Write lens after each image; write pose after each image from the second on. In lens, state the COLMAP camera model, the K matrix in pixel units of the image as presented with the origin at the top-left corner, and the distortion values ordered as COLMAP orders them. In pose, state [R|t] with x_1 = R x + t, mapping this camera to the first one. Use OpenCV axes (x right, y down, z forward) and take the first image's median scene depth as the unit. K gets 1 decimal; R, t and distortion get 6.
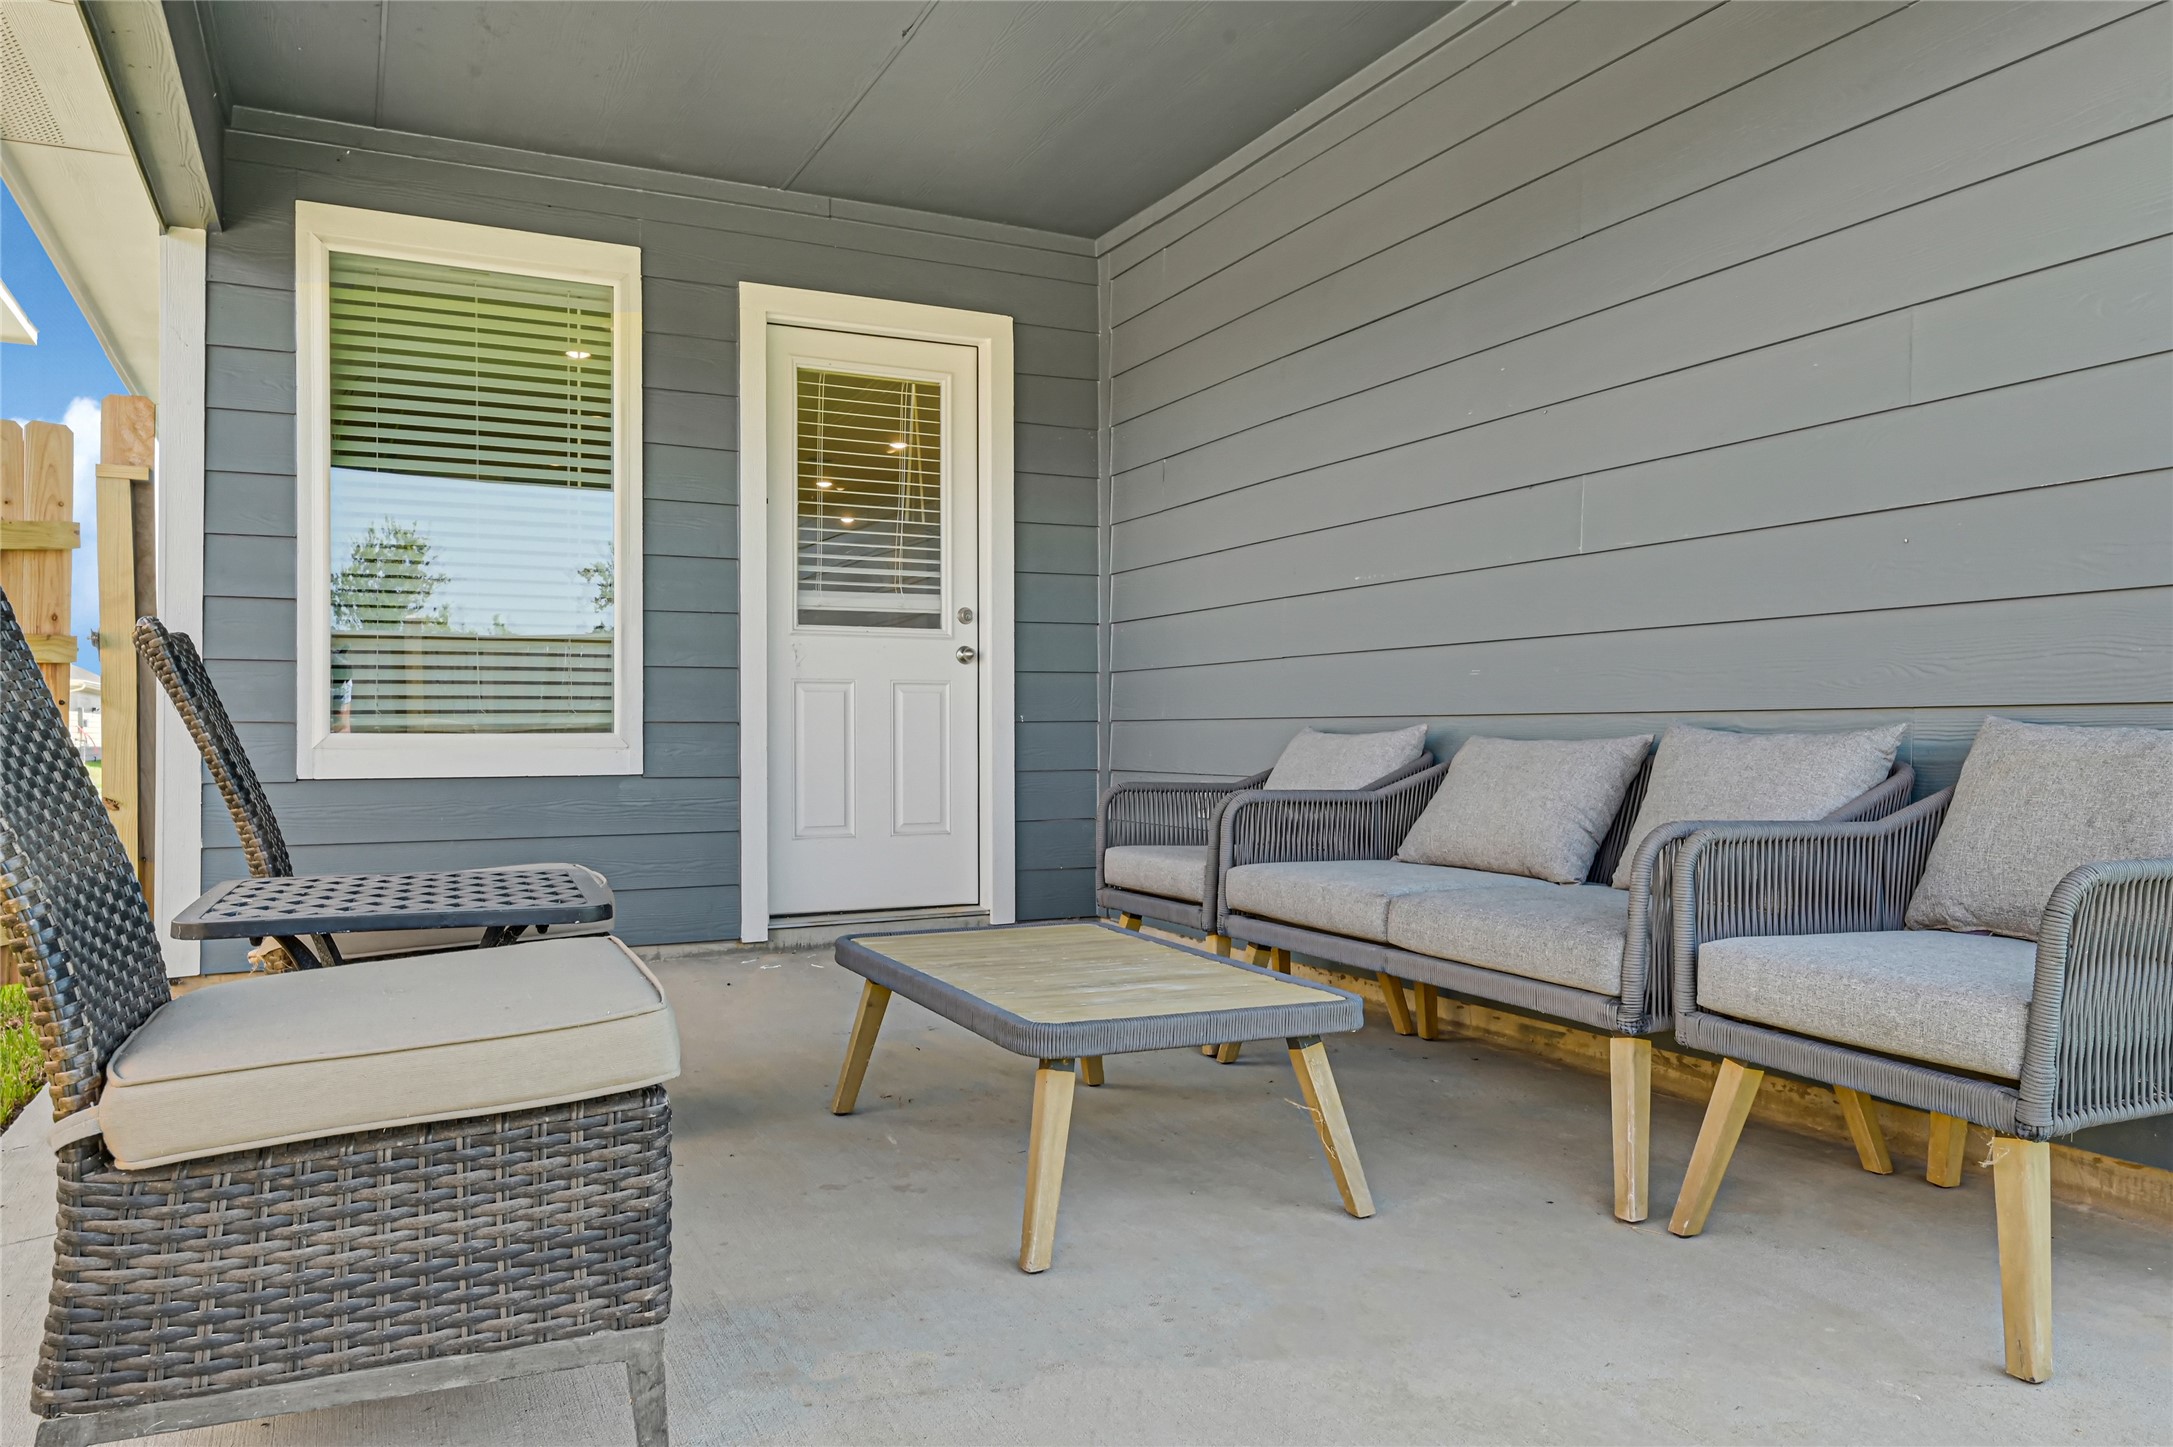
lens RADIAL K [[1460.5, 0, 1082.5], [0, 1460.5, 730.6], [0, 0, 1]] dist [0.001613, 0.003746]
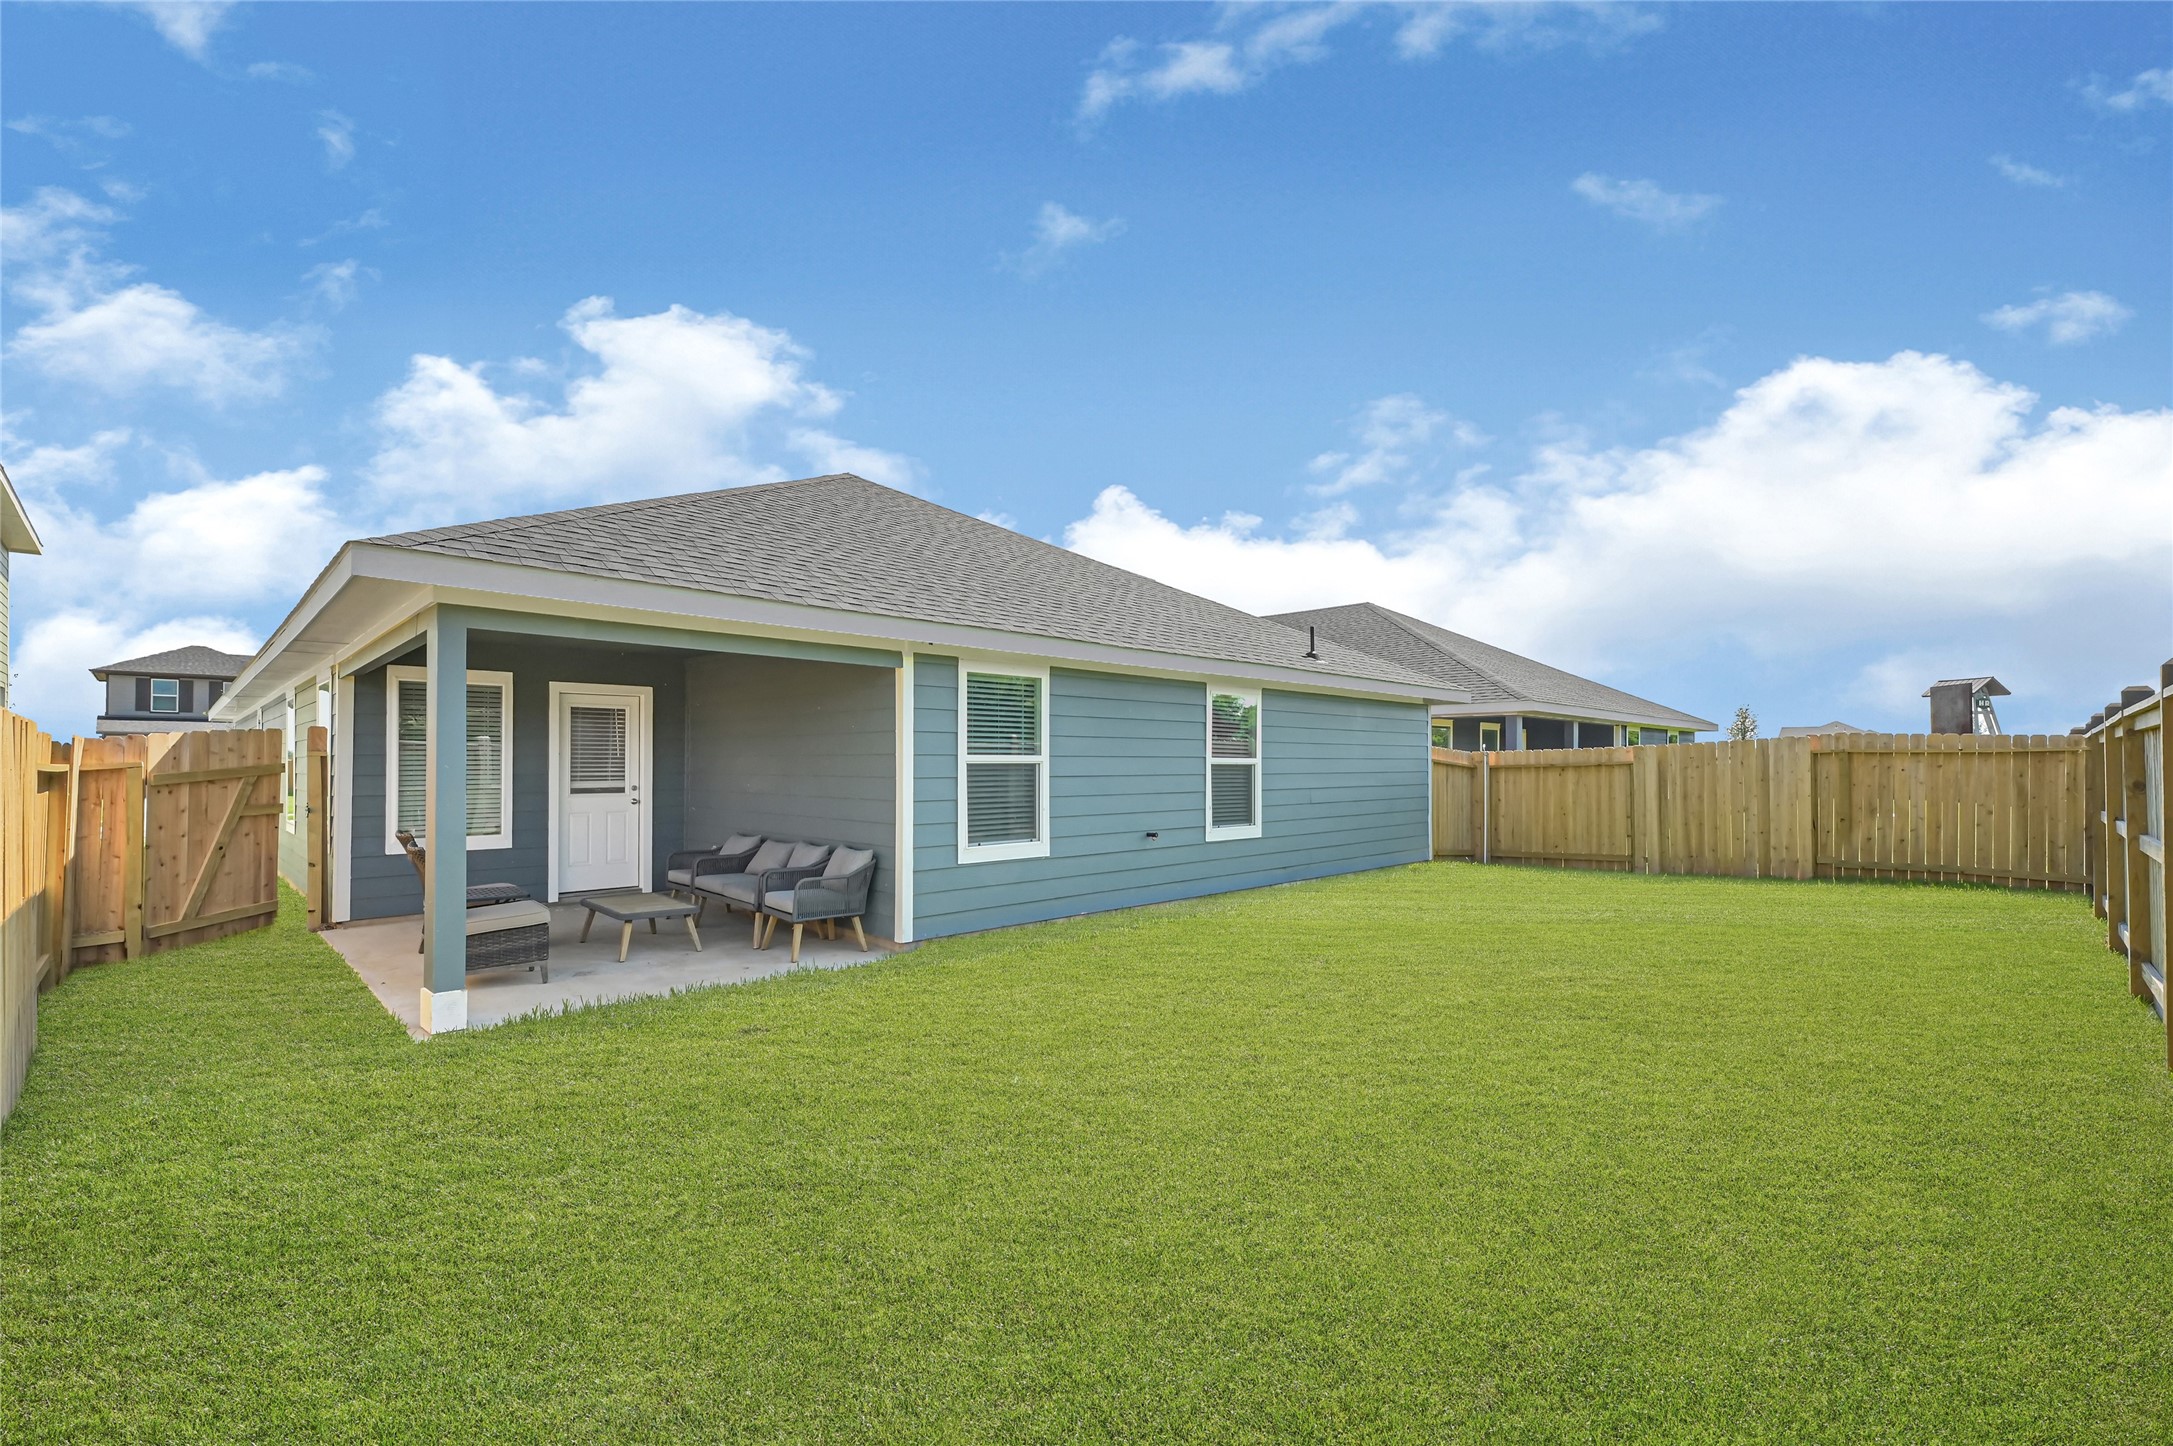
lens RADIAL K [[927.8, 0, 1072.1], [0, 927.8, 755.9], [0, 0, 1]] dist [0.000512, 0.000025]
pose [[0.953538, 0.006464, 0.301202, 0.212276], [-0.005374, 0.999976, -0.004447, -0.151250], [-0.301223, 0.002621, 0.953550, -1.123558]]
